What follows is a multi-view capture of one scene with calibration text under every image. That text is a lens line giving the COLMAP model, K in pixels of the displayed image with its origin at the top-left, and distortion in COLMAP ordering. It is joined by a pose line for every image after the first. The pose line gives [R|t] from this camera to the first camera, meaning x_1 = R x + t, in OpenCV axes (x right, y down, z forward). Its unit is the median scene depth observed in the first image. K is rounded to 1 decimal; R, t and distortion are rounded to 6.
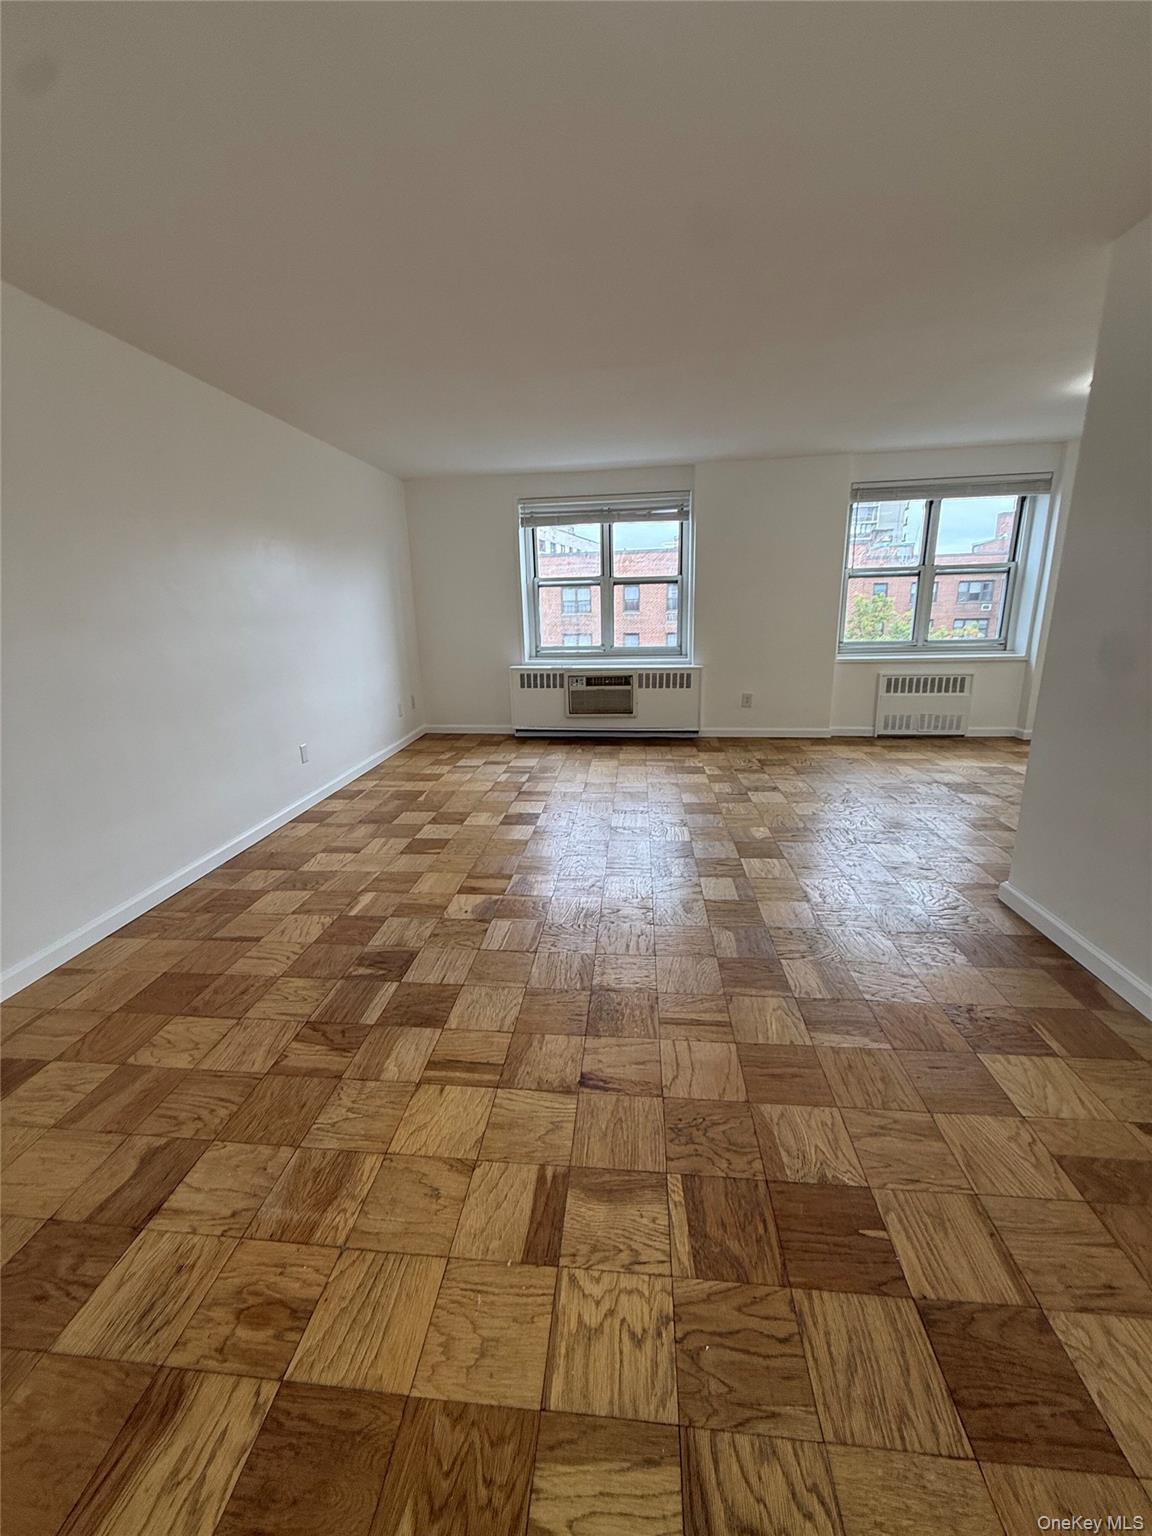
lens RADIAL K [[610.7, 0, 576.5], [0, 610.7, 762.0], [0, 0, 1]] dist [-0.001702, 0.000190]
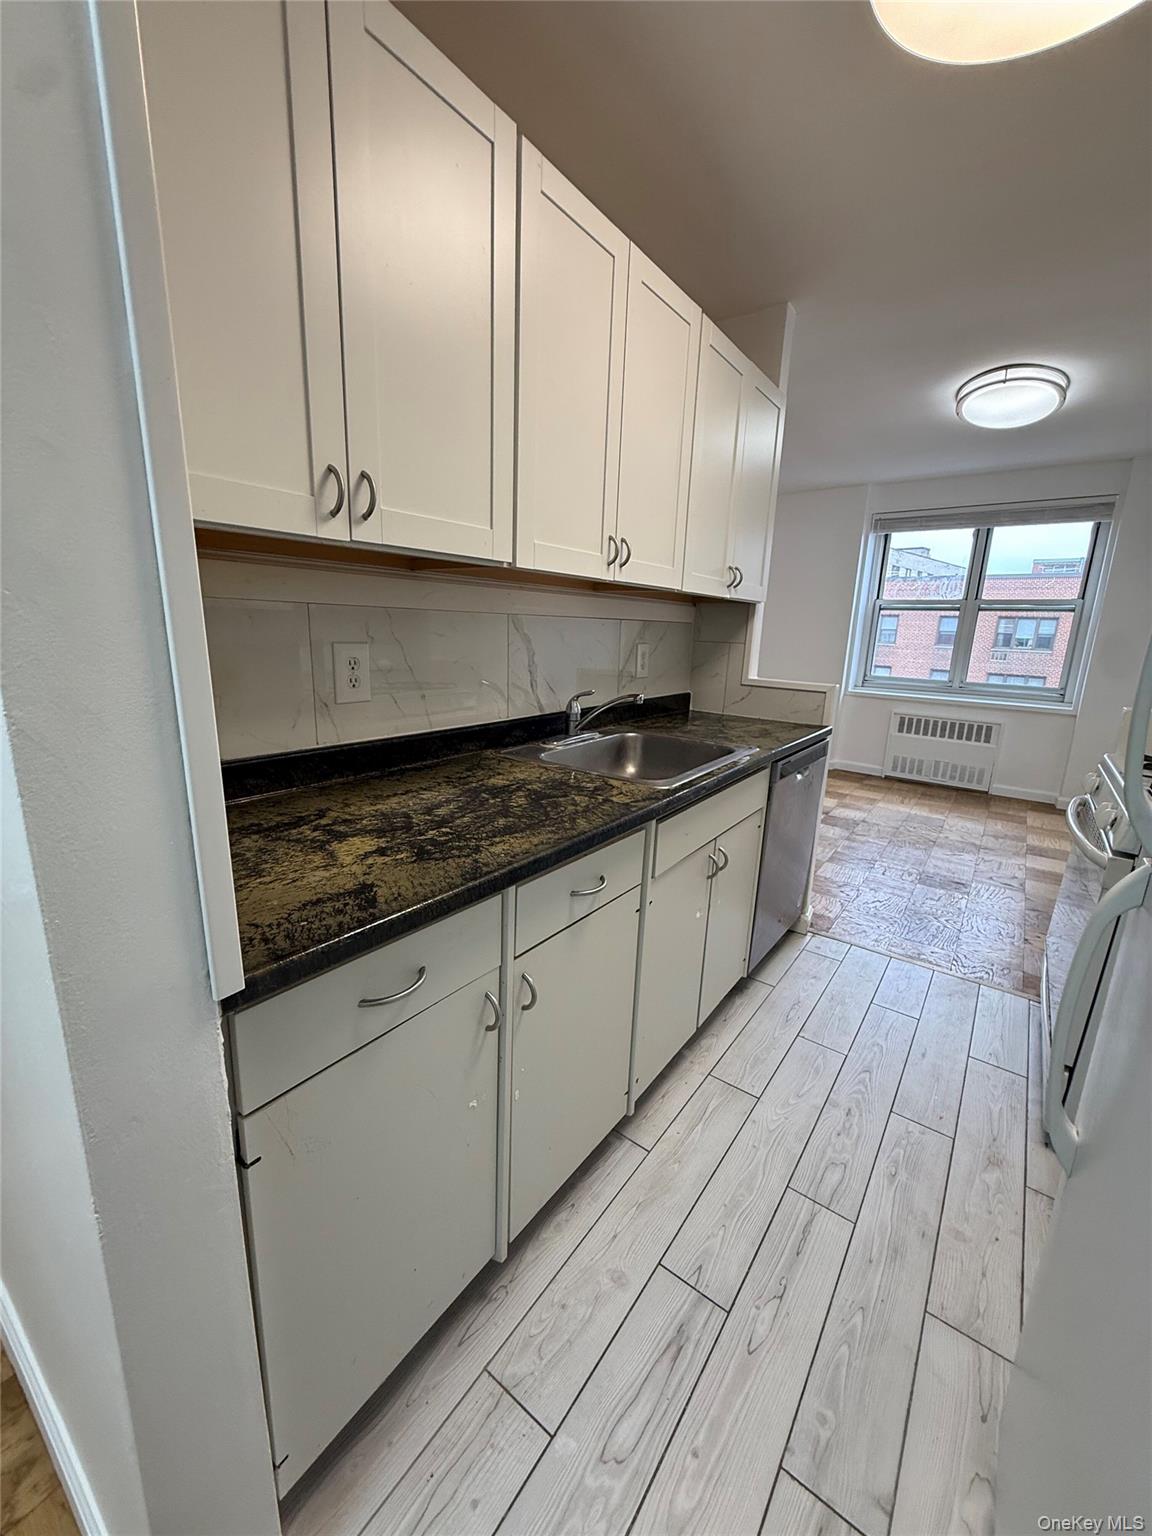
lens RADIAL K [[610.7, 0, 576.5], [0, 610.7, 762.0], [0, 0, 1]] dist [-0.001702, 0.000190]
pose [[0.860533, 0.163973, -0.482281, 1.668119], [-0.178547, 0.983803, 0.015907, 0.016666], [0.477078, 0.072421, 0.875872, -0.171407]]
